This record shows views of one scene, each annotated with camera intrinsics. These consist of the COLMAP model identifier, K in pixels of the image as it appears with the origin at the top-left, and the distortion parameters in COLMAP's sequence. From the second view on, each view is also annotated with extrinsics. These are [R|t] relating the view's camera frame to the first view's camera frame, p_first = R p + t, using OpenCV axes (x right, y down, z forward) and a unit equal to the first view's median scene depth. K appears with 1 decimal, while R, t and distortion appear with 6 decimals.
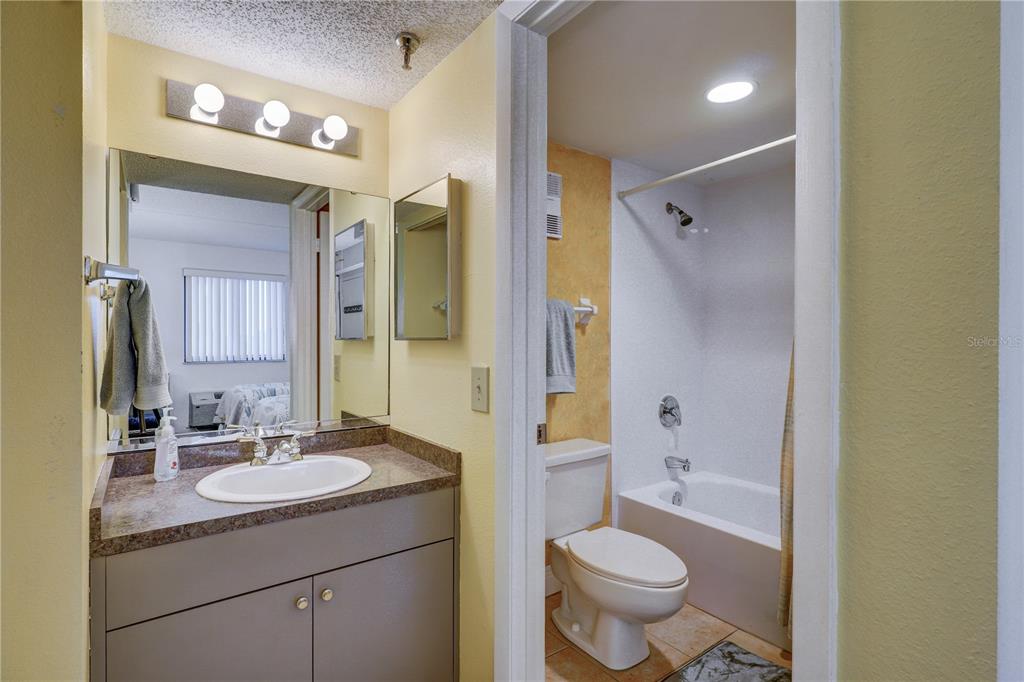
lens RADIAL K [[500.0, 0, 514.8], [0, 500.0, 345.5], [0, 0, 1]] dist [-0.000213, 0.000805]
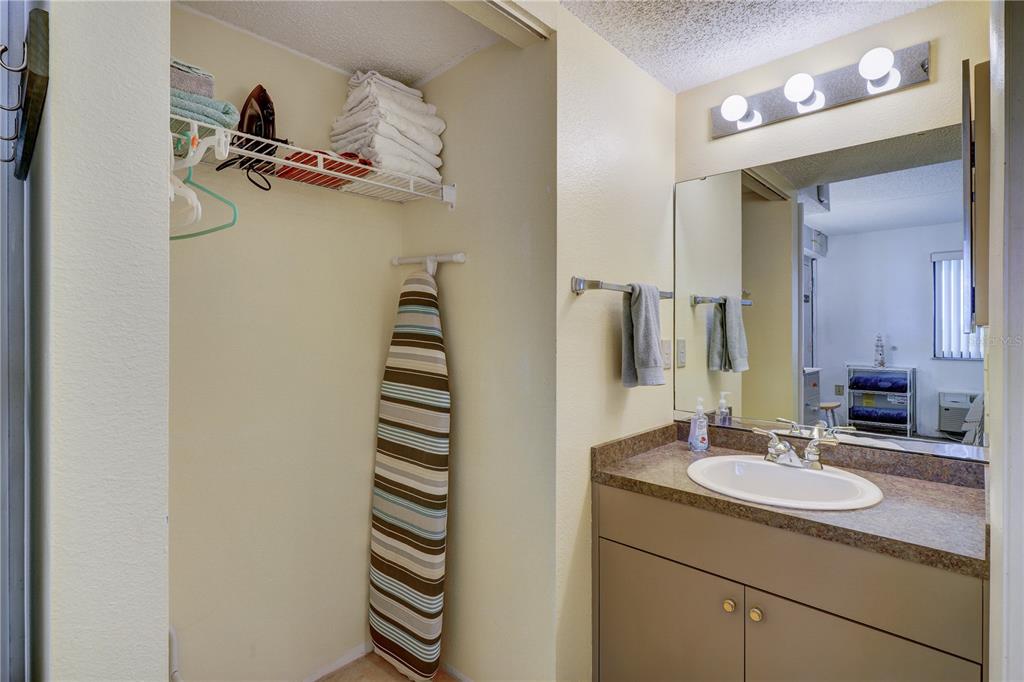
lens RADIAL K [[500.0, 0, 504.6], [0, 500.0, 336.0], [0, 0, 1]] dist [-0.000213, 0.000805]
pose [[0.167855, 0.009904, -0.985762, 0.382674], [-0.013763, 0.999876, 0.007702, -0.005121], [0.985716, 0.012274, 0.167970, 0.345388]]
